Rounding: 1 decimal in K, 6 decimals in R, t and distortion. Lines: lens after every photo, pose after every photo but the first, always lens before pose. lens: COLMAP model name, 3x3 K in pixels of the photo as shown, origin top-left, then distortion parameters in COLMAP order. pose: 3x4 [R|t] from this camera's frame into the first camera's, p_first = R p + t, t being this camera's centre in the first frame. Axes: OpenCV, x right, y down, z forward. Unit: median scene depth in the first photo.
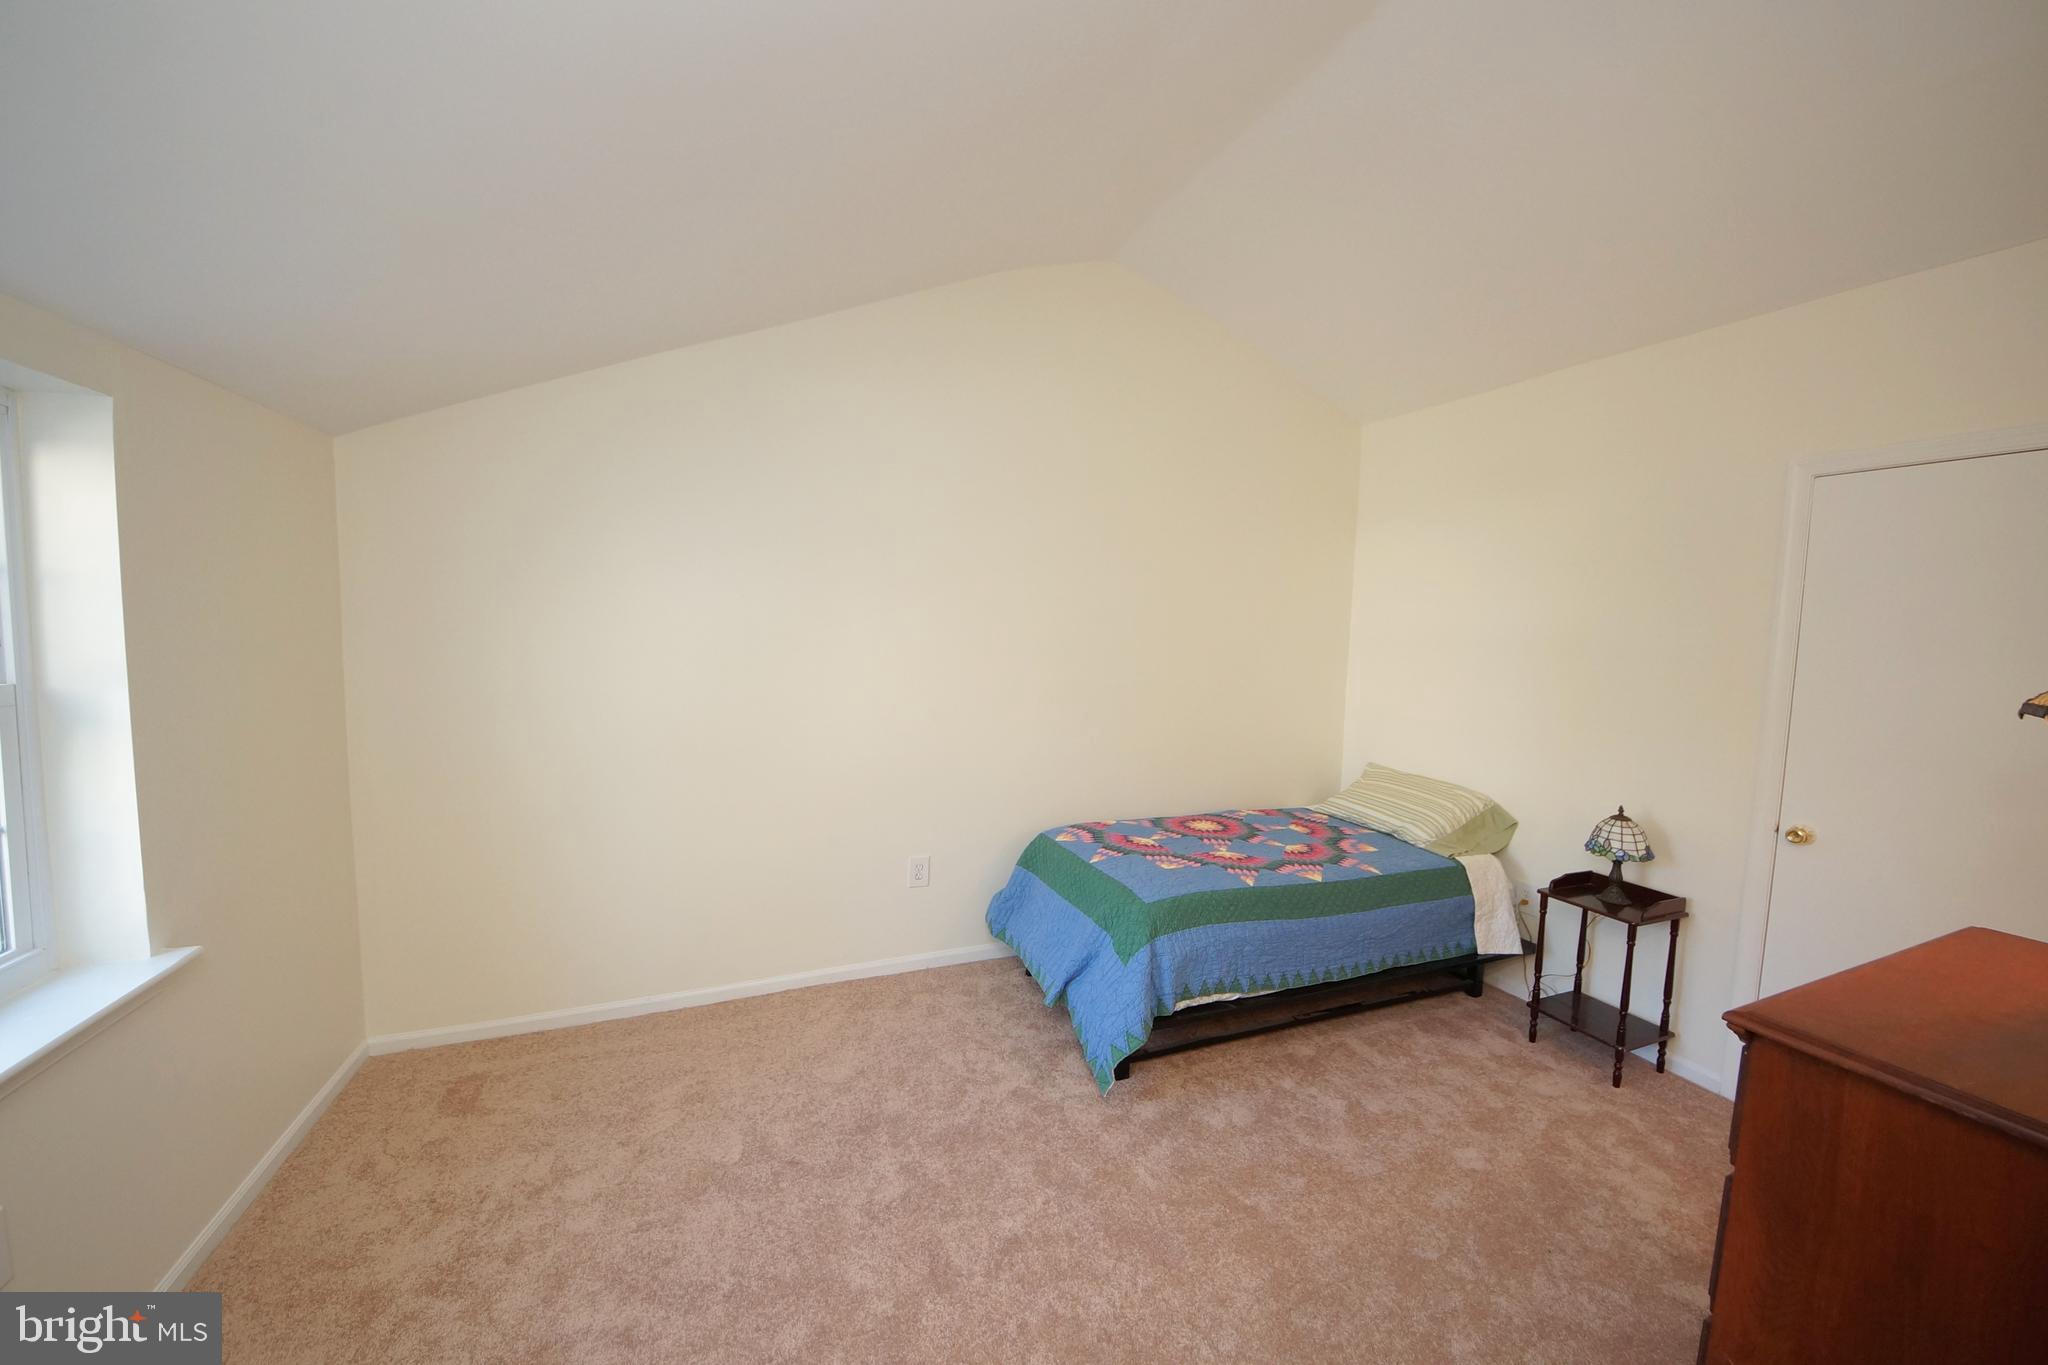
lens RADIAL K [[766.4, 0, 1029.8], [0, 766.4, 680.4], [0, 0, 1]] dist [0.046295, -0.036178]
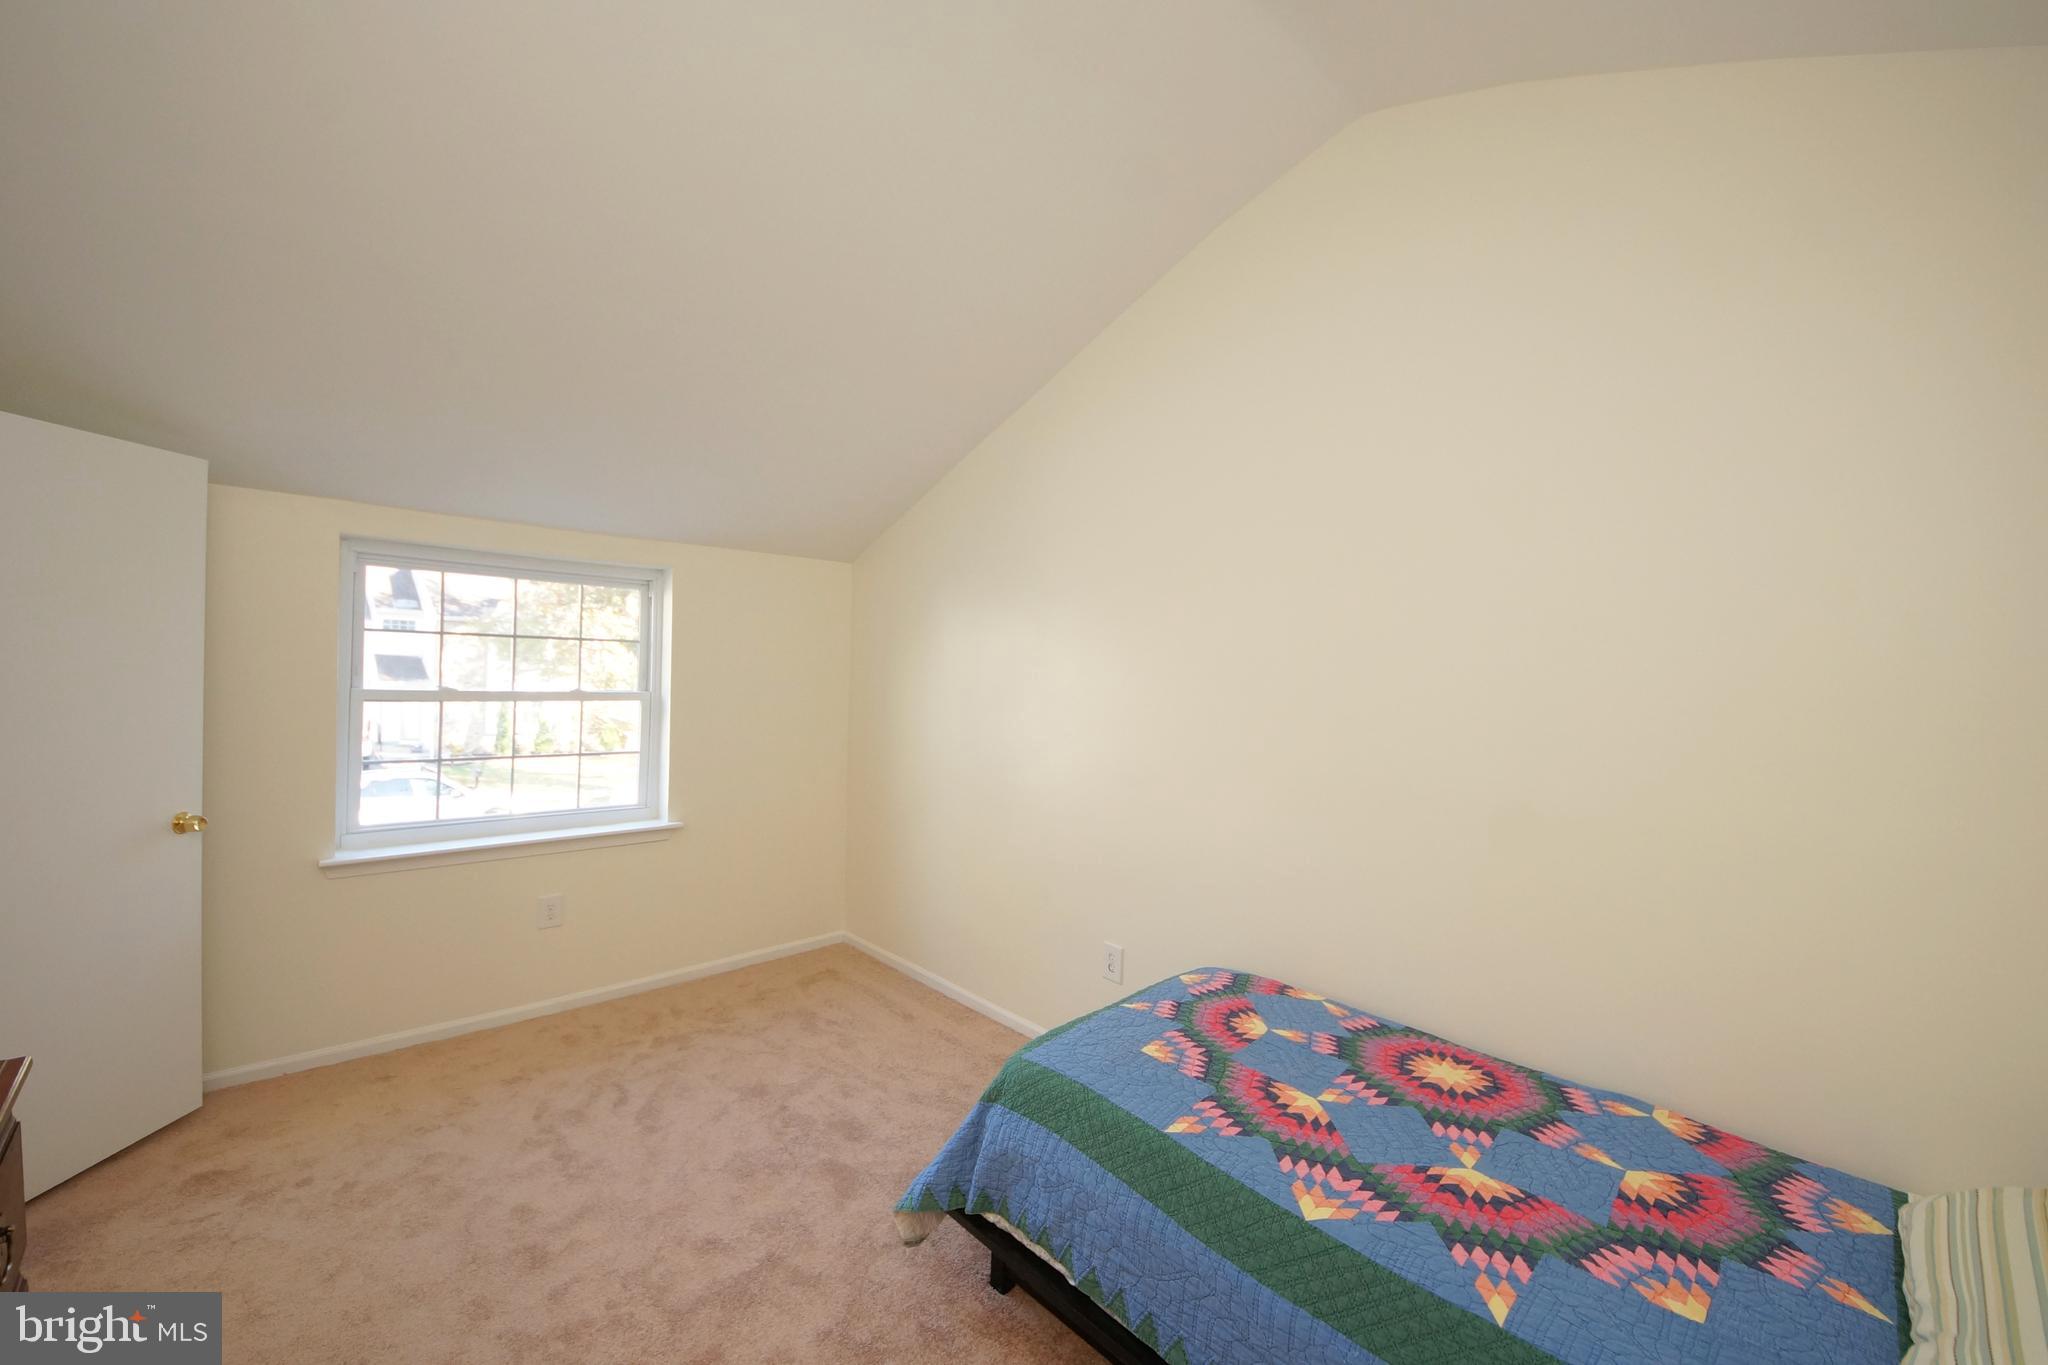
lens RADIAL K [[810.5, 0, 1027.0], [0, 810.5, 678.6], [0, 0, 1]] dist [0.038709, -0.028584]
pose [[0.344809, -0.003624, -0.938666, 0.755562], [-0.096199, 0.994591, -0.039177, -0.030044], [0.933730, 0.103807, 0.342596, 0.610351]]
